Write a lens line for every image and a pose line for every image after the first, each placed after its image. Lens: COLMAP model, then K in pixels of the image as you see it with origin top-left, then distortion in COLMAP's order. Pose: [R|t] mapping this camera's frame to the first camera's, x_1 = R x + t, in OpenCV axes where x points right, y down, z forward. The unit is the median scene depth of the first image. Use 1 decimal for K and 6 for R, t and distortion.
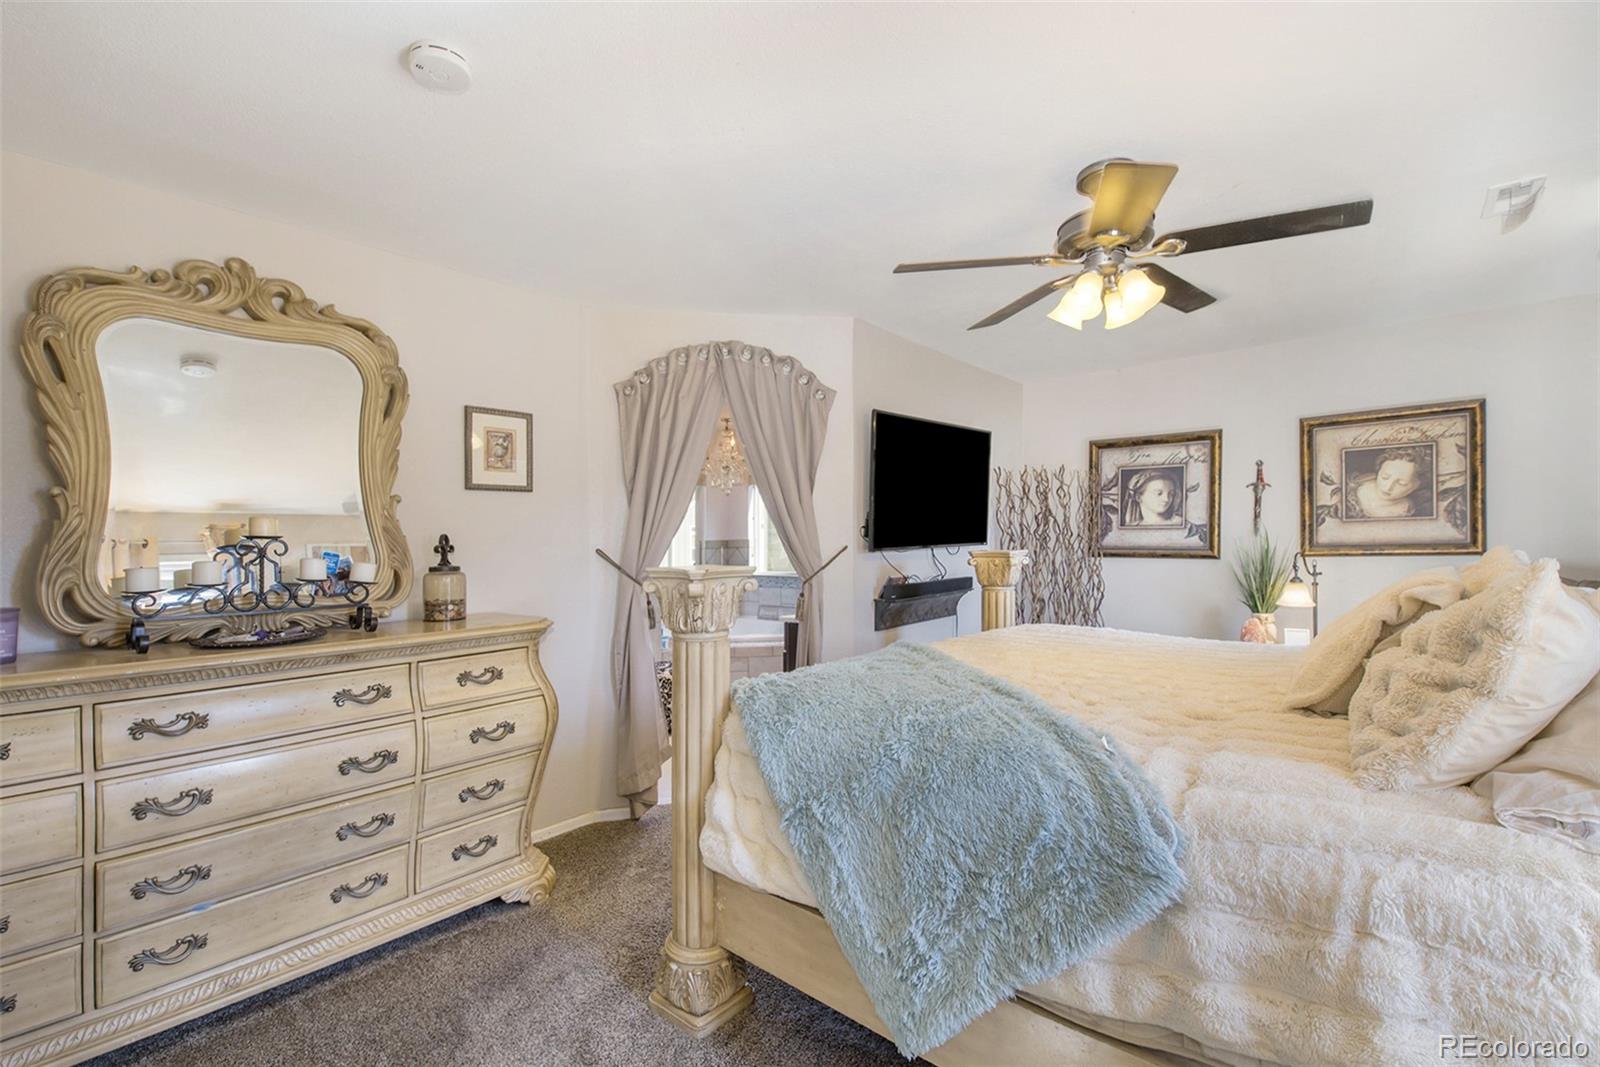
lens RADIAL K [[691.7, 0, 793.4], [0, 691.7, 538.9], [0, 0, 1]] dist [-0.003502, -0.002906]
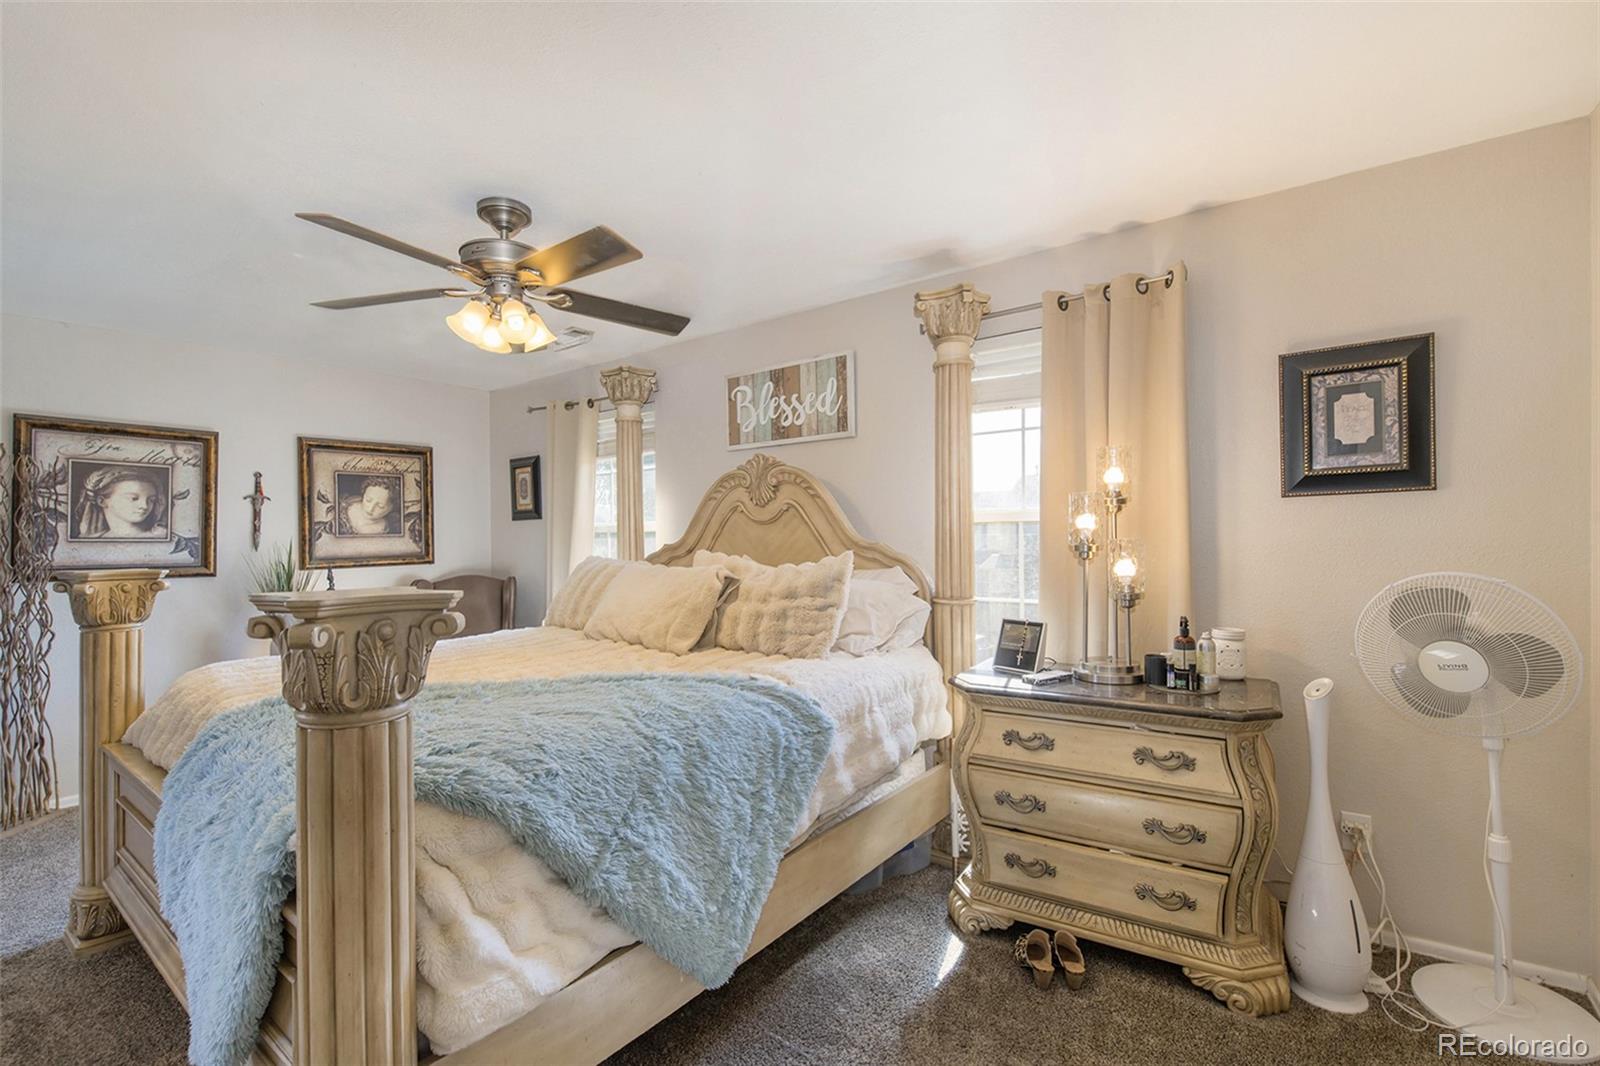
lens RADIAL K [[691.7, 0, 808.0], [0, 691.7, 534.9], [0, 0, 1]] dist [-0.003502, -0.002906]
pose [[-0.051416, 0.018971, 0.998497, -0.337734], [0.013357, 0.999743, -0.018307, 0.002001], [-0.998588, 0.012396, -0.051657, 0.293662]]
